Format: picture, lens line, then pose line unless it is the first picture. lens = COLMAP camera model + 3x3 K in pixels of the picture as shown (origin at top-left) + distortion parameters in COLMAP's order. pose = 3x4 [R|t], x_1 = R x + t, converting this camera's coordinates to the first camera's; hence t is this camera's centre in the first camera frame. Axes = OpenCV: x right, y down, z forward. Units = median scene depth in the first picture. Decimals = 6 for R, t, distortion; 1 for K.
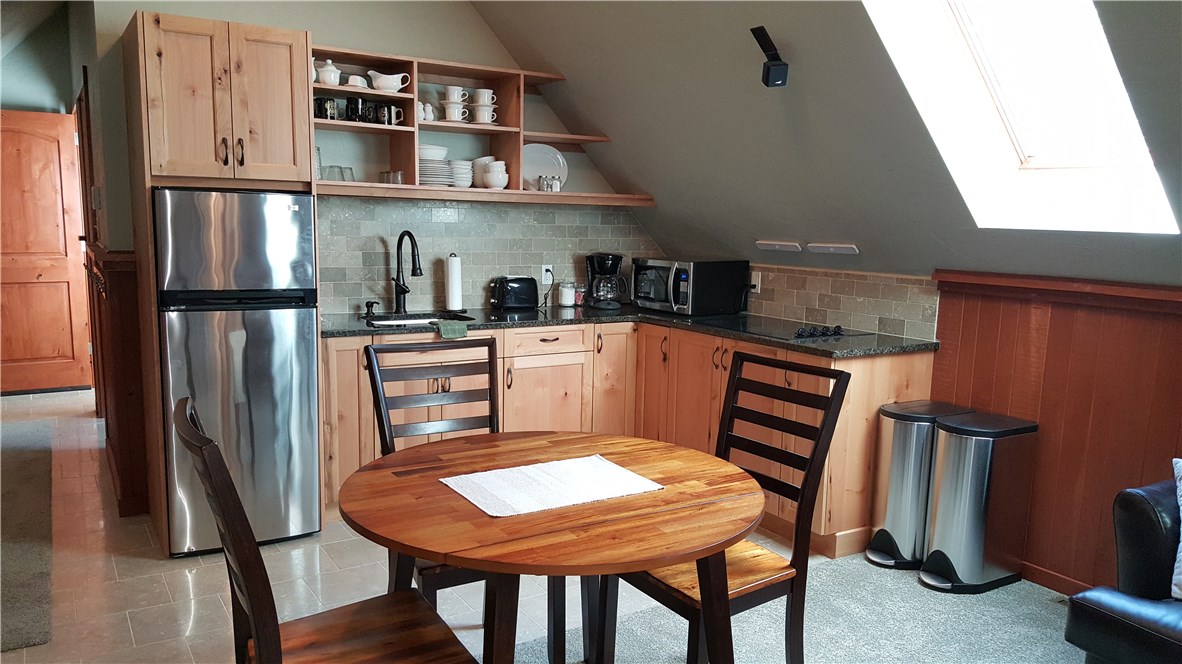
lens RADIAL K [[952.1, 0, 591.0], [0, 952.1, 332.0], [0, 0, 1]] dist [0.402992, -0.661468]
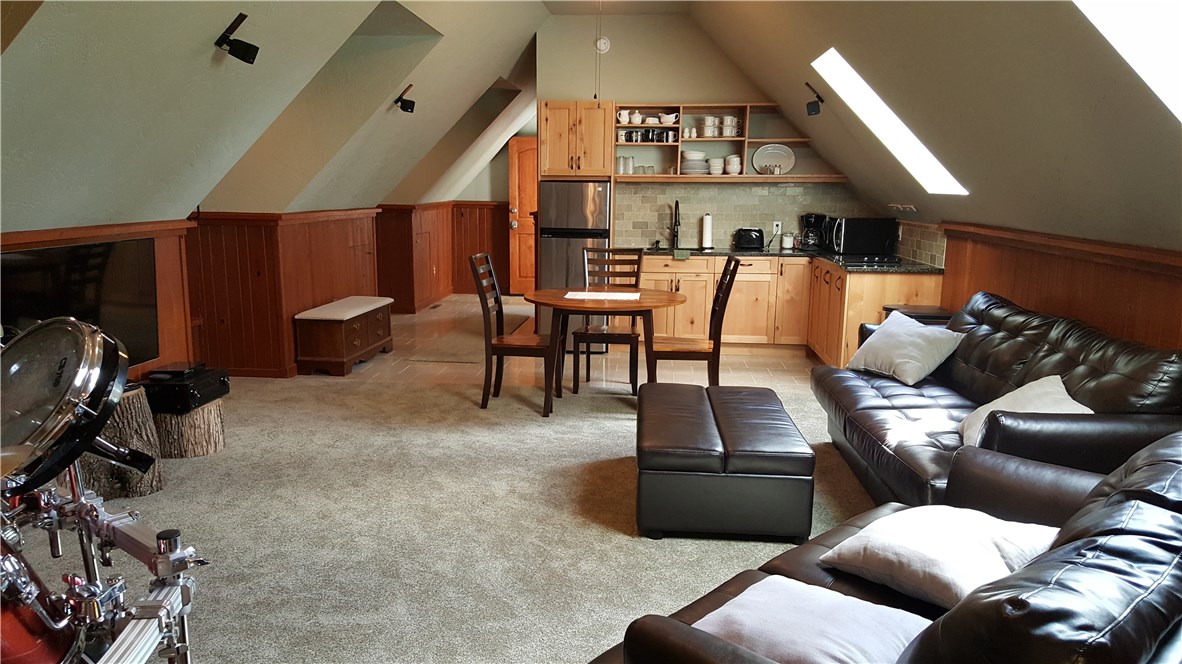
lens RADIAL K [[952.1, 0, 591.0], [0, 952.1, 332.0], [0, 0, 1]] dist [0.402992, -0.661468]
pose [[0.797961, 0.079326, -0.597467, 0.763737], [-0.072045, 0.996747, 0.036118, 0.084462], [0.598388, 0.014224, 0.801080, -0.512162]]
